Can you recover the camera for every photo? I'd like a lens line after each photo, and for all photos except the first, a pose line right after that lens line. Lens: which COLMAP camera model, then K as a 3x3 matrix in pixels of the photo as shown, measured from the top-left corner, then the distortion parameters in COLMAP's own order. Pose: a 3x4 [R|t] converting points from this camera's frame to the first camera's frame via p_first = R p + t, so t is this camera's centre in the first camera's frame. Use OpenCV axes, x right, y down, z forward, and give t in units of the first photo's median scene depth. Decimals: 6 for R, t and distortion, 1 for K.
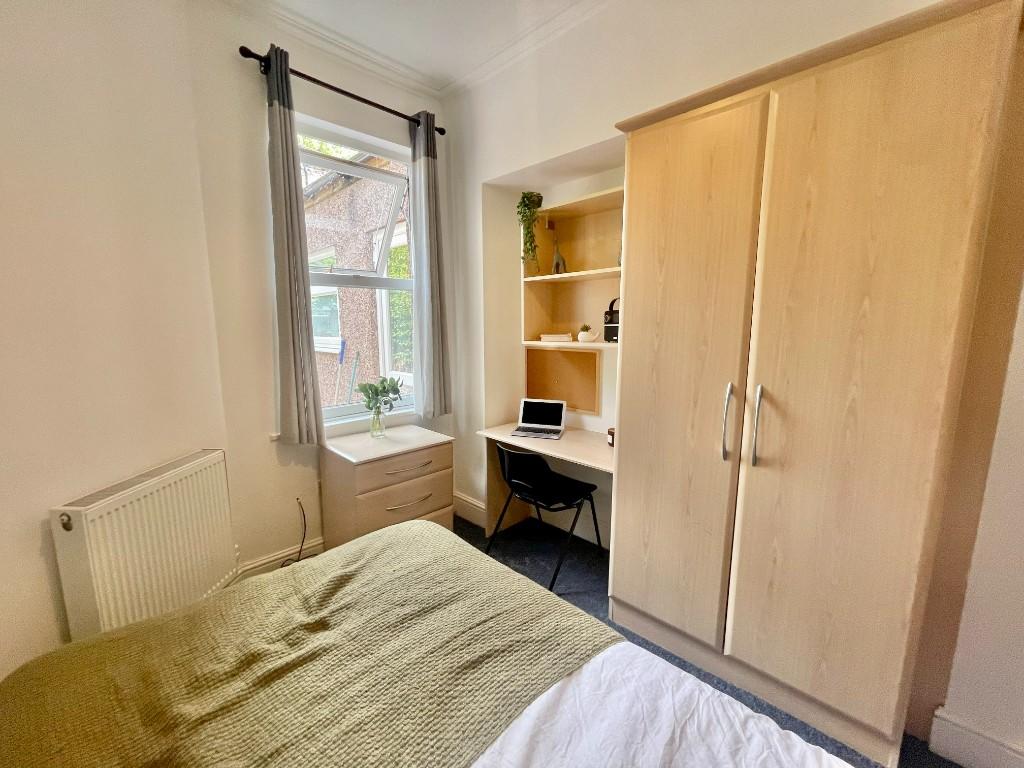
lens RADIAL K [[413.1, 0, 507.1], [0, 413.1, 385.9], [0, 0, 1]] dist [-0.000118, -0.000181]
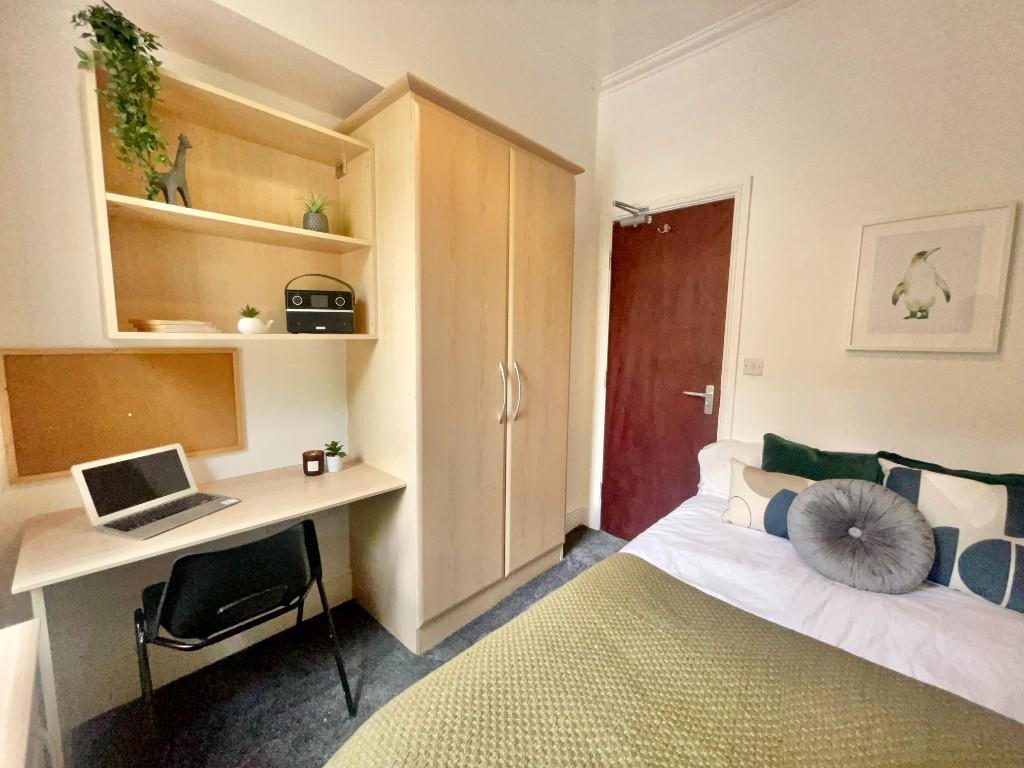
lens RADIAL K [[413.1, 0, 507.1], [0, 413.1, 385.9], [0, 0, 1]] dist [-0.000118, -0.000181]
pose [[-0.015820, -0.104491, 0.994400, -0.459132], [0.136712, 0.984958, 0.105673, -0.041495], [-0.990485, 0.137618, -0.001297, 0.622967]]
